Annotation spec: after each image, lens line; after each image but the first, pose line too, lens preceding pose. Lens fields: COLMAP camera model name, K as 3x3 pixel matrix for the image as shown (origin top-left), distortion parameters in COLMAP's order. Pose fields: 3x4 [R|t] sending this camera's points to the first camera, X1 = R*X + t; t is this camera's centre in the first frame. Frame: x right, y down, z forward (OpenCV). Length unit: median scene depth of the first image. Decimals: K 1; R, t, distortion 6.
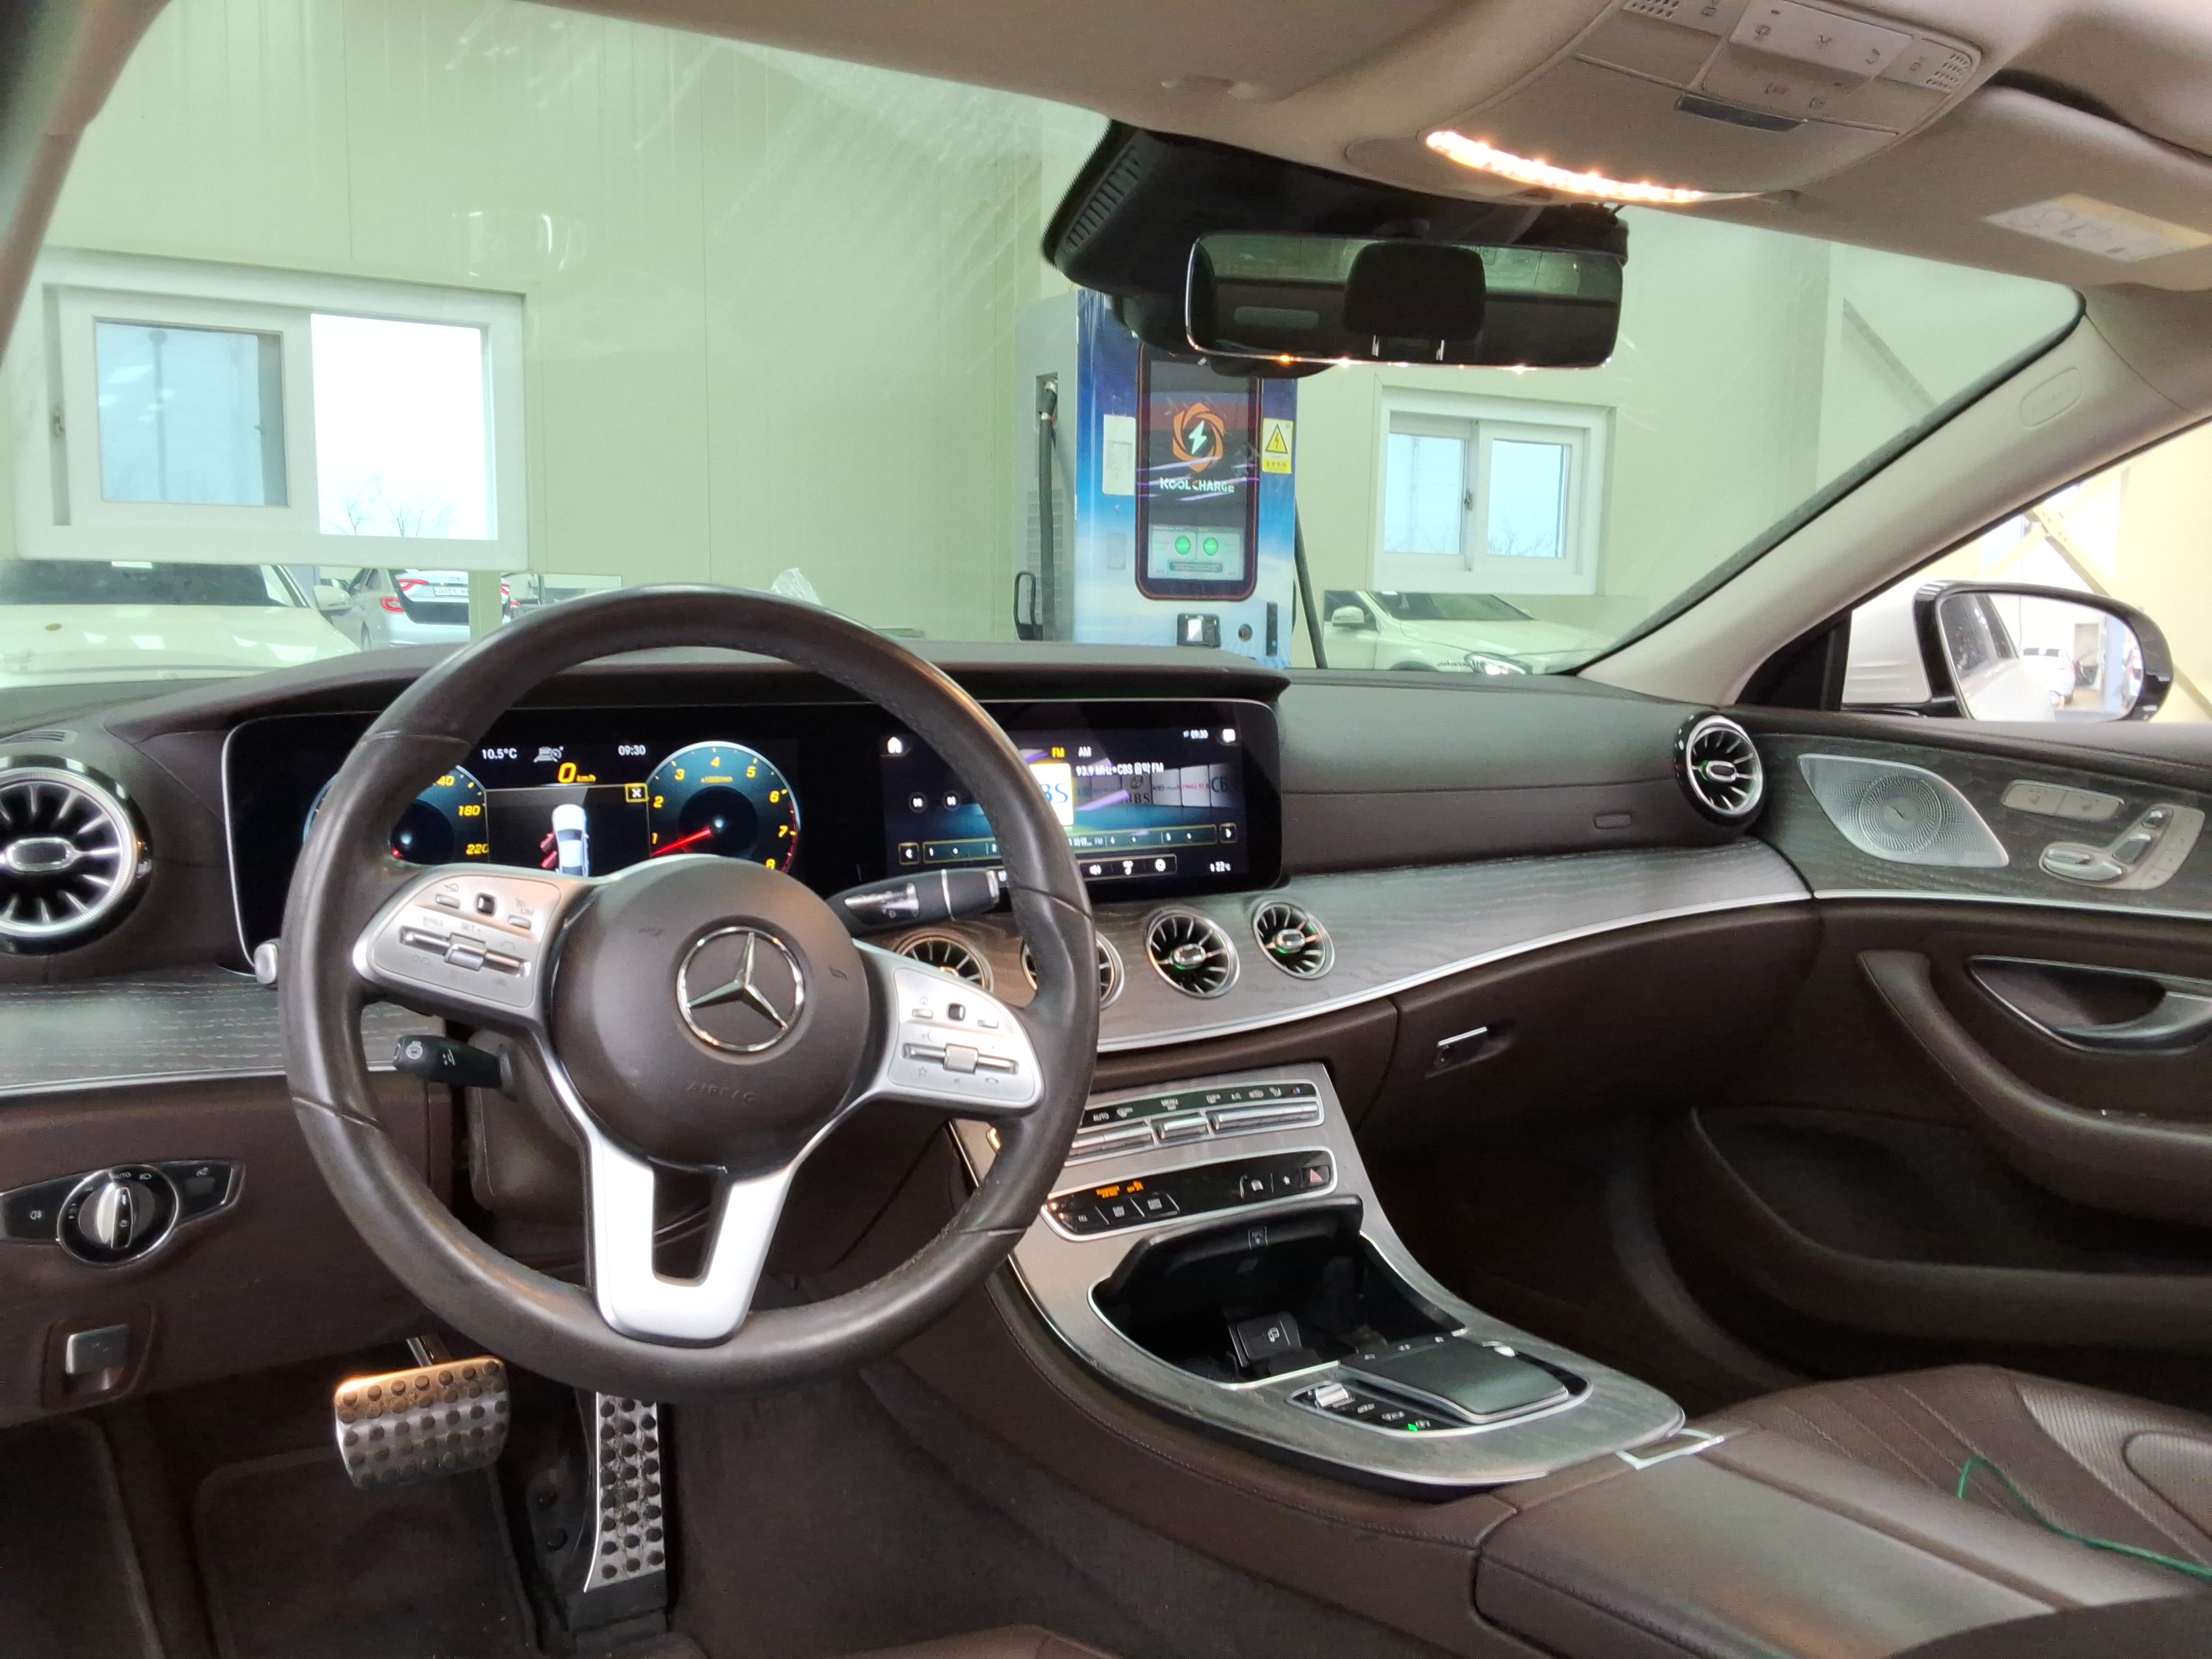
lens RADIAL K [[1749.9, 0, 1092.3], [0, 1749.9, 812.7], [0, 0, 1]] dist [0.062848, -0.083817]
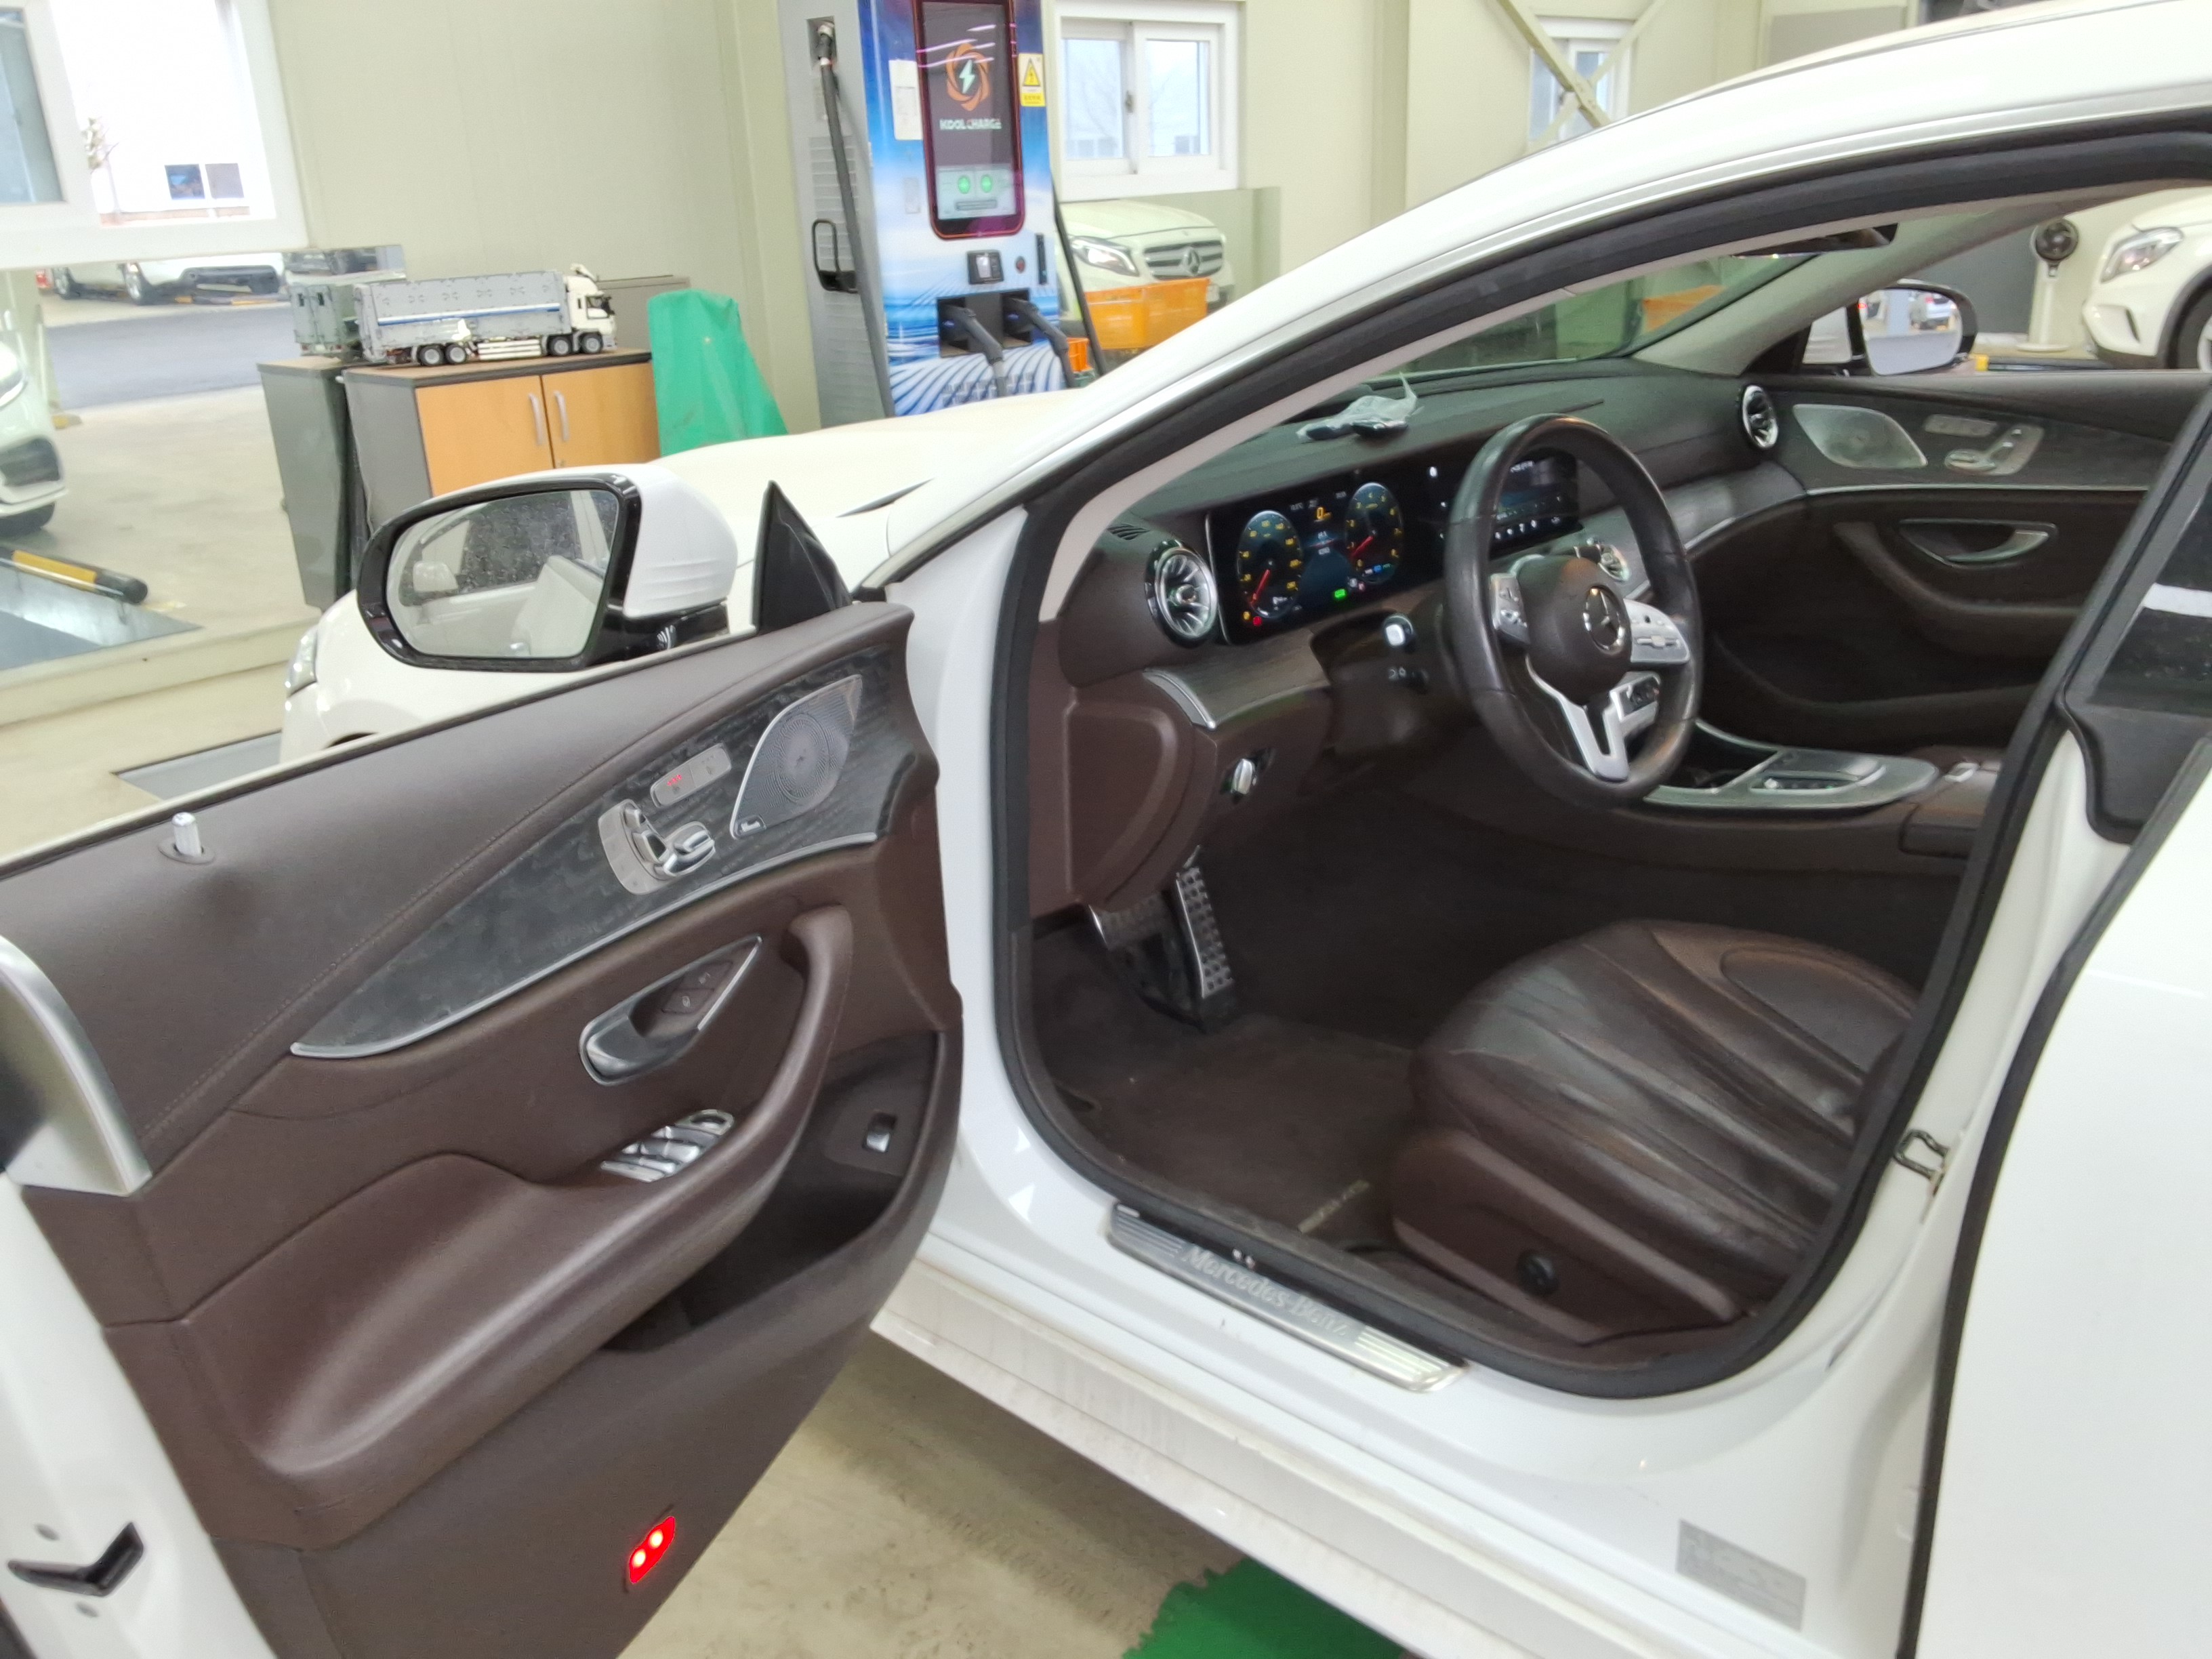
lens RADIAL K [[1749.9, 0, 1099.5], [0, 1749.9, 824.5], [0, 0, 1]] dist [0.062848, -0.083817]
pose [[0.955085, -0.150404, 0.255324, -0.781473], [0.084936, 0.964413, 0.250387, -0.139971], [-0.283897, -0.217454, 0.933871, -0.480603]]
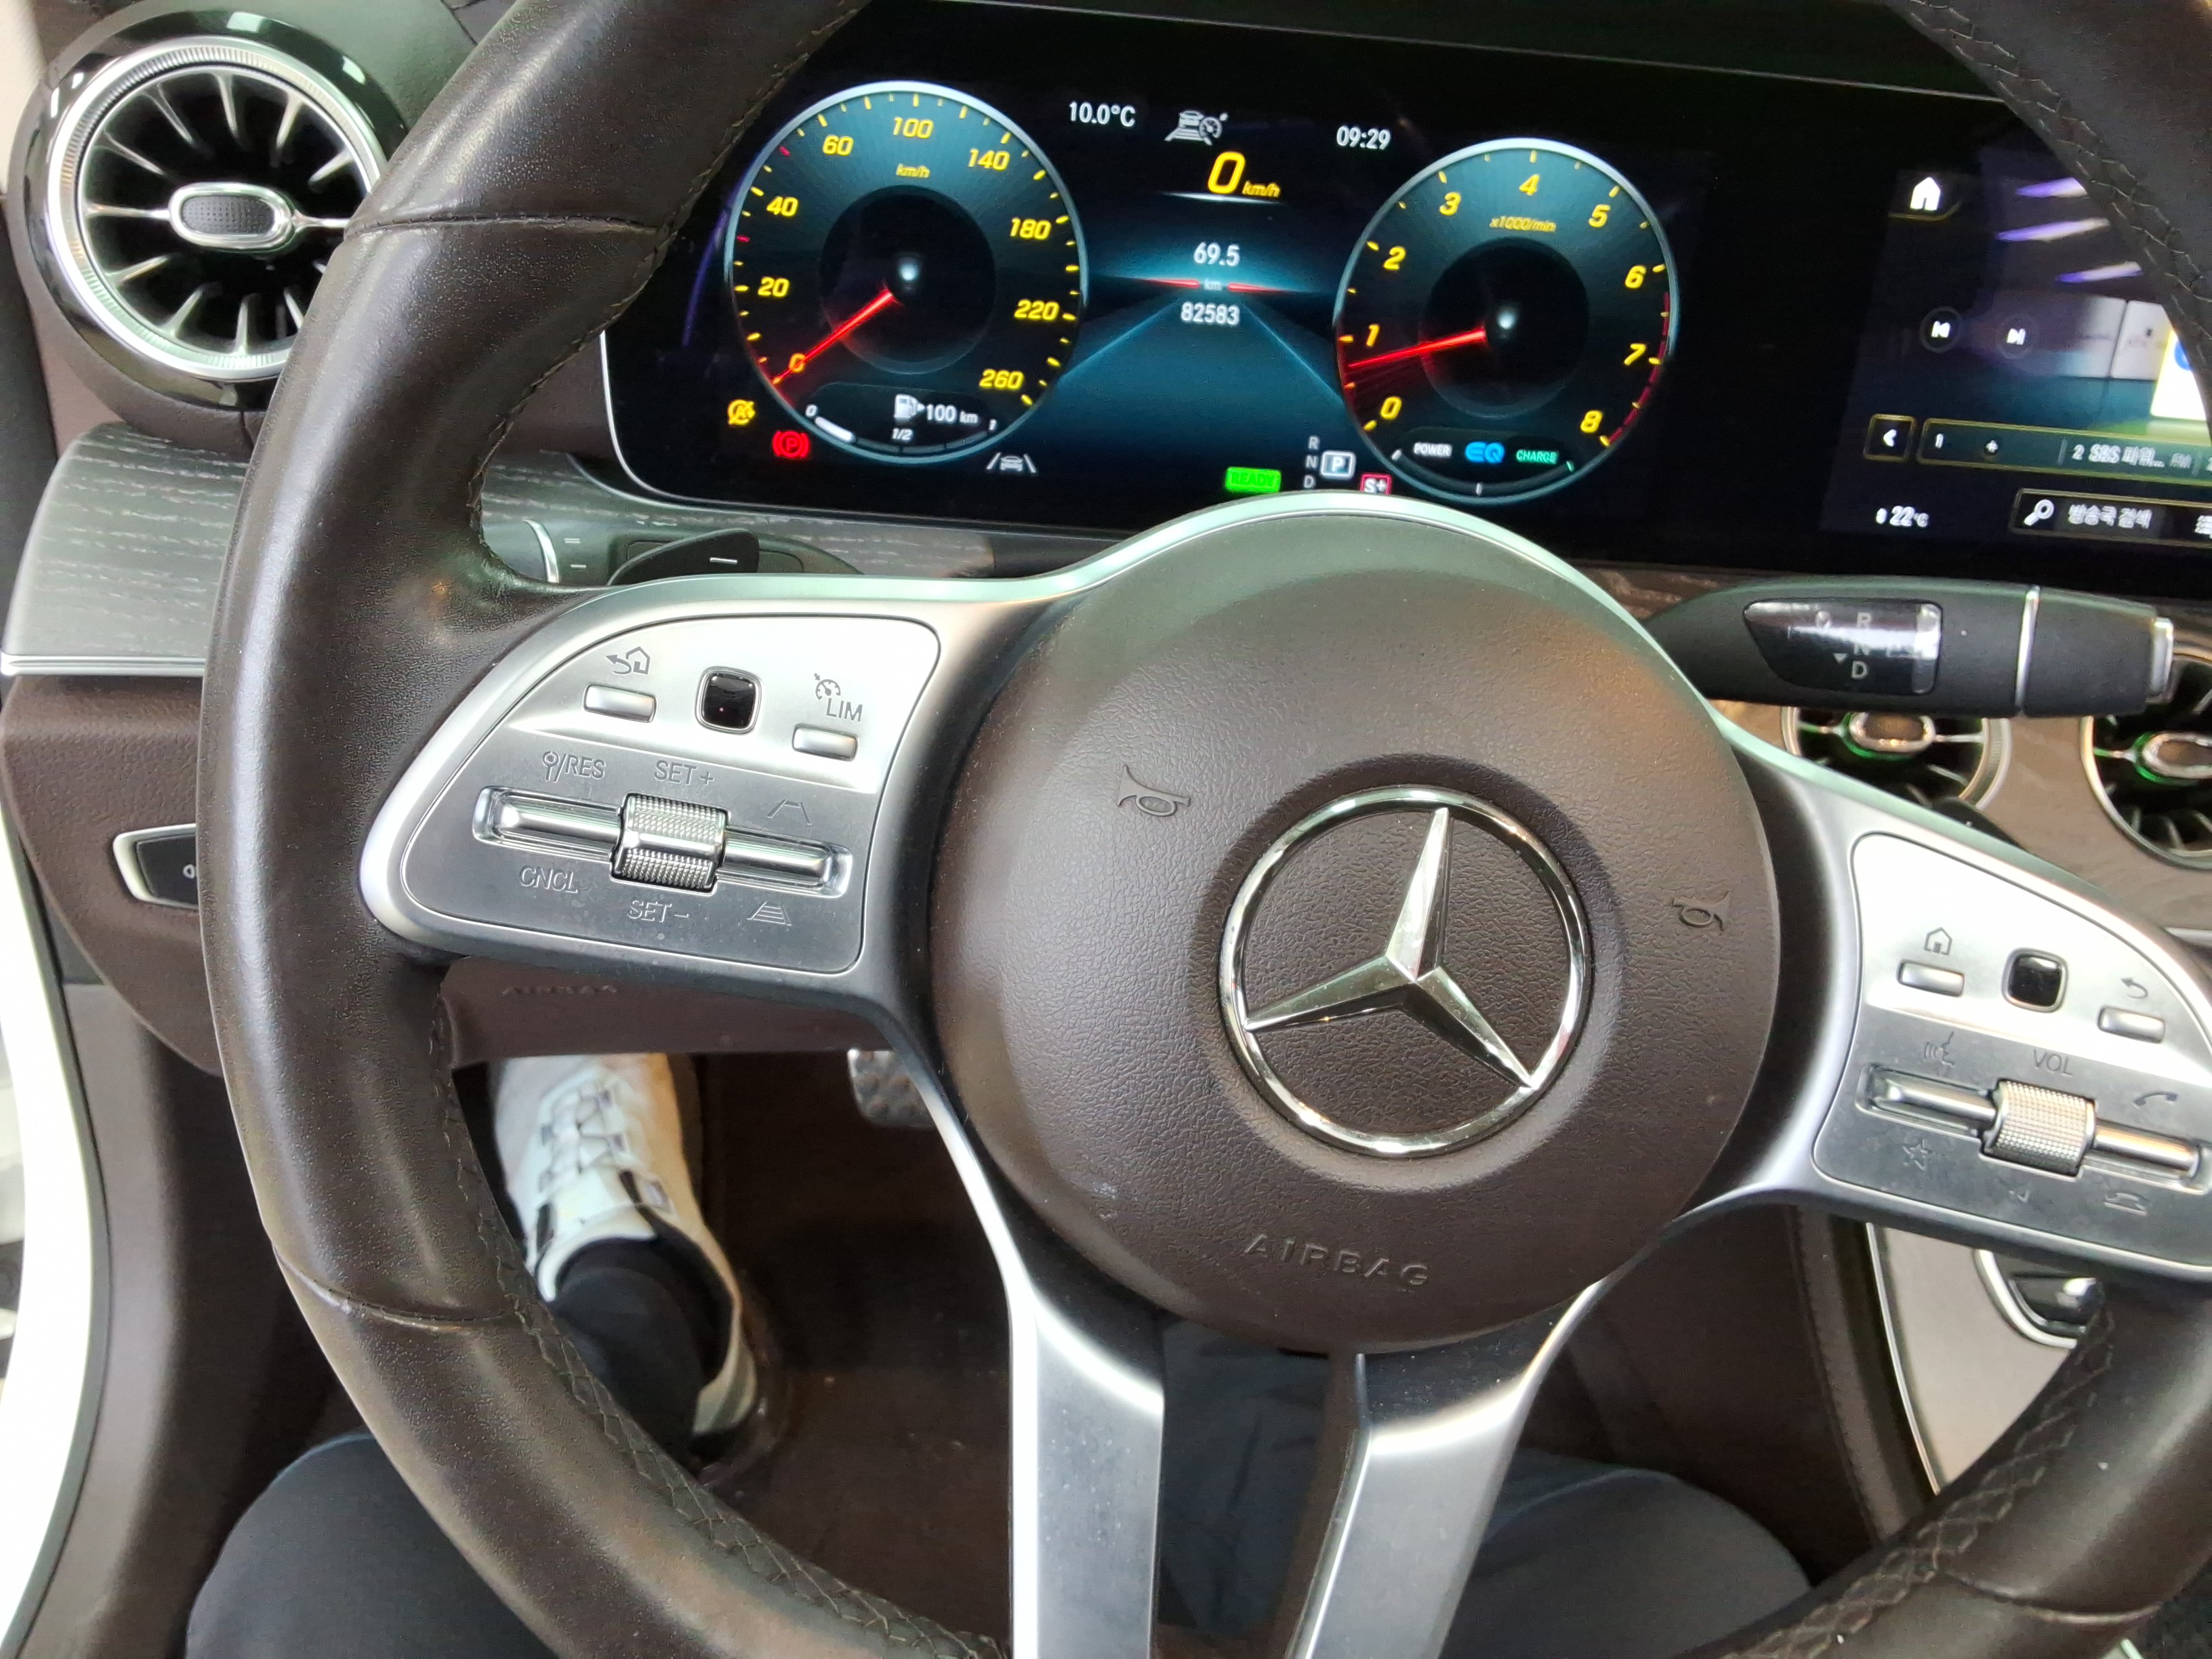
lens RADIAL K [[1749.9, 0, 1098.4], [0, 1749.9, 849.7], [0, 0, 1]] dist [0.062848, -0.083817]
pose [[0.886506, 0.272456, -0.373998, -0.074484], [-0.127942, 0.921085, 0.367740, -0.019849], [0.444677, -0.278154, 0.851406, 0.405840]]
